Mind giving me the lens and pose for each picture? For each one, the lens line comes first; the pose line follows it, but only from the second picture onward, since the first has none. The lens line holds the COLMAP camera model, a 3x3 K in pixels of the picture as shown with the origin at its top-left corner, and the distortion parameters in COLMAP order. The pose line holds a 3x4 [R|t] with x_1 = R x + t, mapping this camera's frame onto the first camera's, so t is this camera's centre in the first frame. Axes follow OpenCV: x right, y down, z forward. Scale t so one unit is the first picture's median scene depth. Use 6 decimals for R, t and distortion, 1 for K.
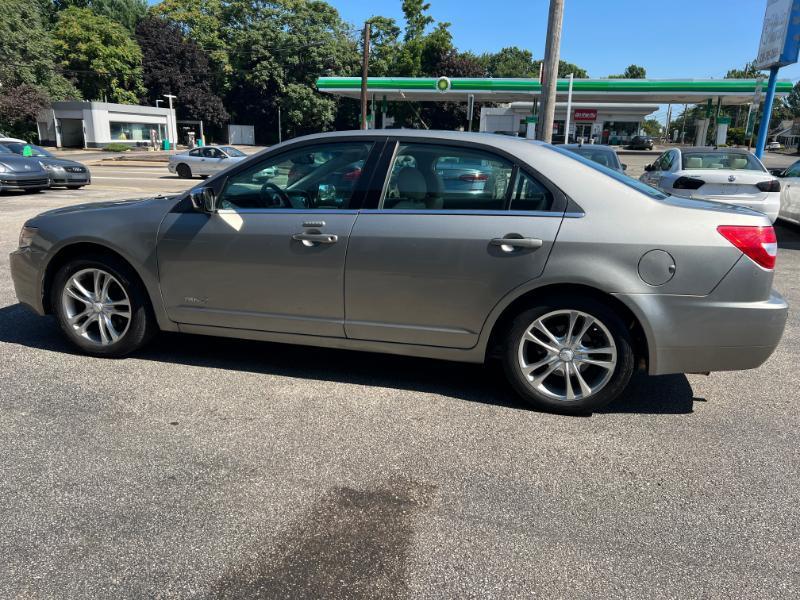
lens RADIAL K [[605.1, 0, 397.9], [0, 605.1, 300.6], [0, 0, 1]] dist [0.044284, -0.050570]
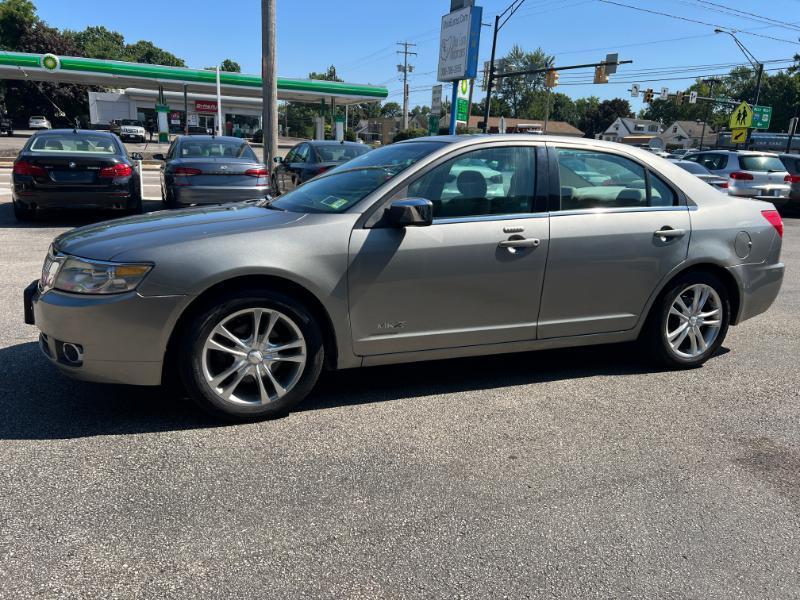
lens RADIAL K [[605.1, 0, 399.6], [0, 605.1, 295.4], [0, 0, 1]] dist [0.044284, -0.050570]
pose [[0.811943, -0.127645, 0.569609, -0.058285], [0.124515, 0.991213, 0.044635, -0.005869], [-0.570302, 0.034683, 0.820703, 0.020174]]
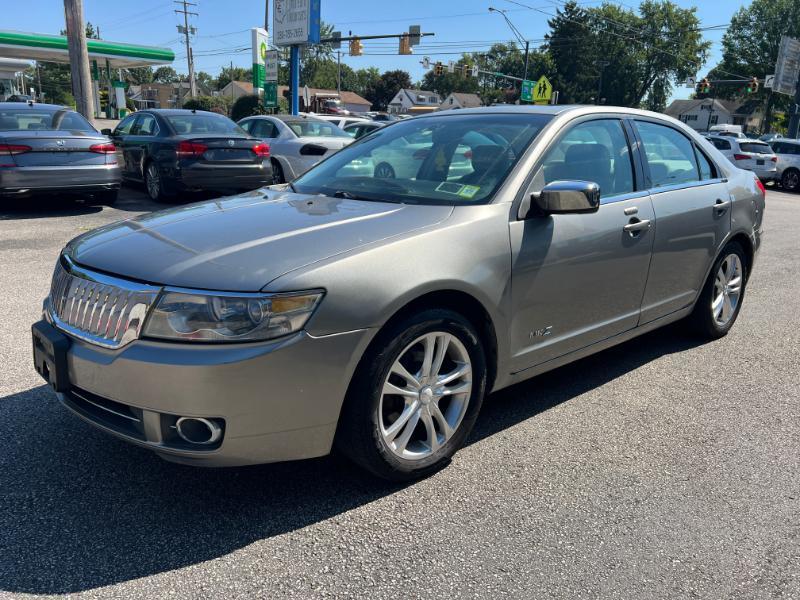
lens RADIAL K [[605.1, 0, 399.7], [0, 605.1, 293.3], [0, 0, 1]] dist [0.044284, -0.050570]
pose [[0.570139, -0.218163, 0.792052, -0.072269], [0.180855, 0.973775, 0.138032, -0.013067], [-0.801394, 0.064549, 0.594643, 0.050160]]
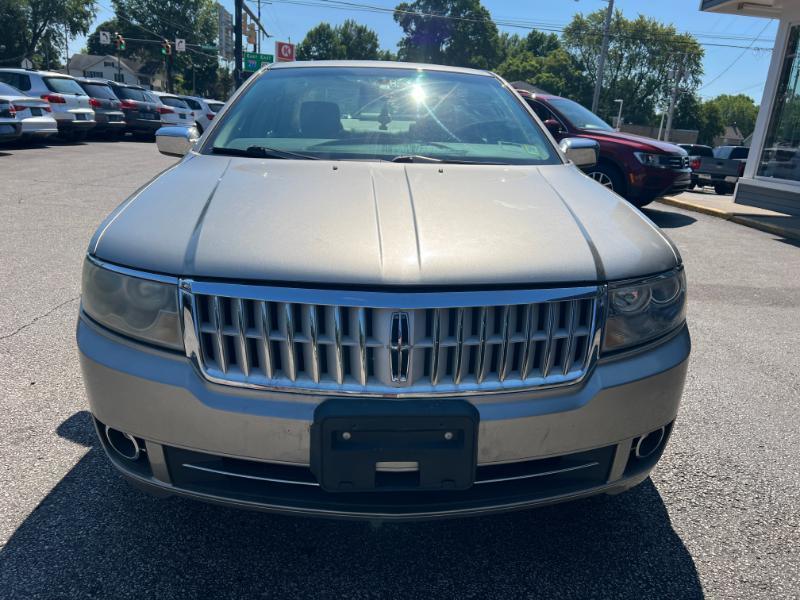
lens RADIAL K [[605.1, 0, 403.1], [0, 605.1, 300.5], [0, 0, 1]] dist [0.044284, -0.050570]
pose [[-0.278480, -0.313778, 0.907740, -0.075580], [0.162655, 0.916067, 0.366557, -0.022420], [-0.946569, 0.249727, -0.204069, 0.100837]]
